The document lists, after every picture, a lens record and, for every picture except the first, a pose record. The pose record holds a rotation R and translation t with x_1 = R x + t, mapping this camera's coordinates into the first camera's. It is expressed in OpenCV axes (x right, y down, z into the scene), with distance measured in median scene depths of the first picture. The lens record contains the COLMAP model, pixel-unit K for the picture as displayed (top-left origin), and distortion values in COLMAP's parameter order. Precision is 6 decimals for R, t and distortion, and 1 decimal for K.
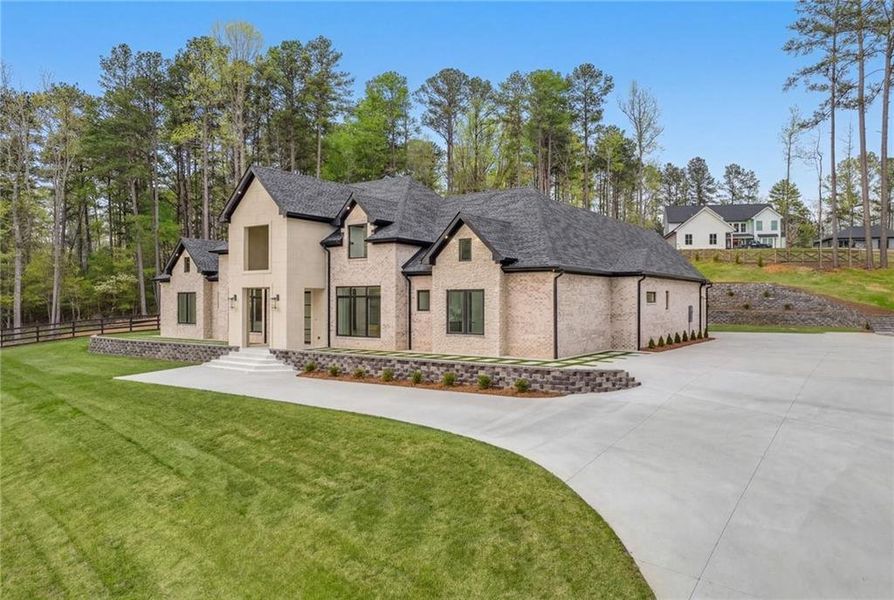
lens RADIAL K [[632.8, 0, 447.0], [0, 632.8, 300.0], [0, 0, 1]] dist [-0.025983, 0.000760]
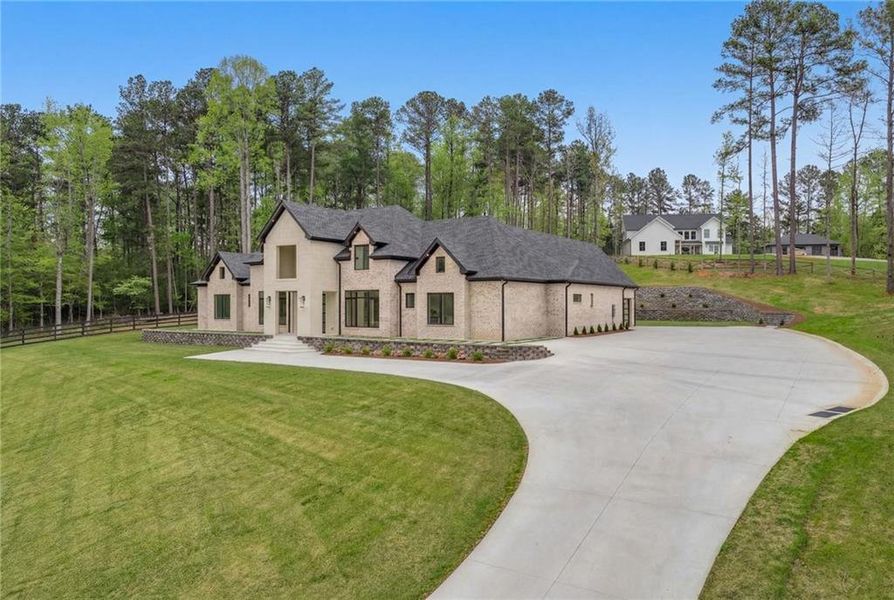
lens RADIAL K [[629.4, 0, 448.3], [0, 629.4, 299.5], [0, 0, 1]] dist [-0.006877, -0.002334]
pose [[0.999272, -0.000353, 0.038148, -0.005919], [0.000439, 0.999997, -0.002259, 0.001360], [-0.038148, 0.002274, 0.999270, -0.321204]]
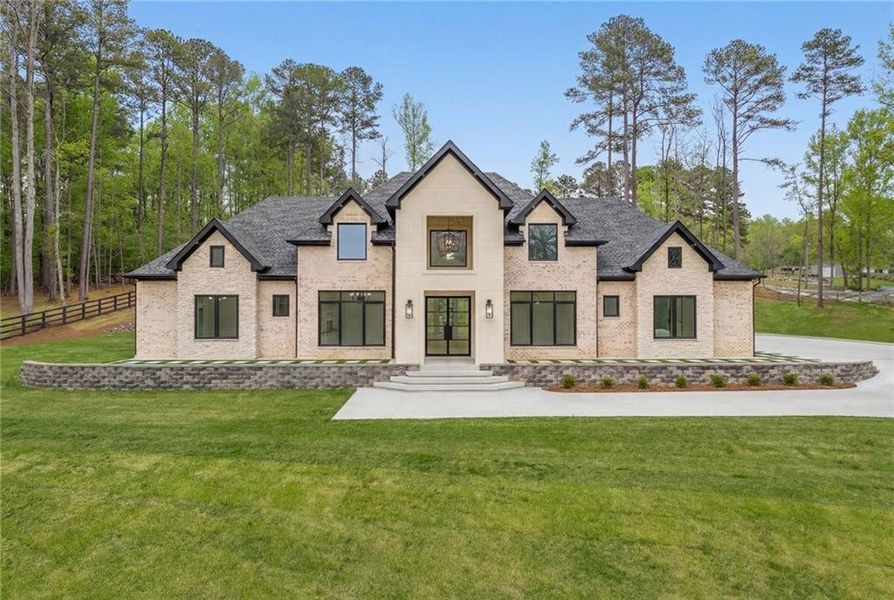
lens RADIAL K [[635.6, 0, 455.6], [0, 635.6, 298.2], [0, 0, 1]] dist [0.001644, 0.000725]
pose [[0.809827, 0.004881, 0.586648, -0.691975], [0.000856, 0.999954, -0.009501, -0.002078], [-0.586668, 0.008196, 0.809786, 0.288527]]
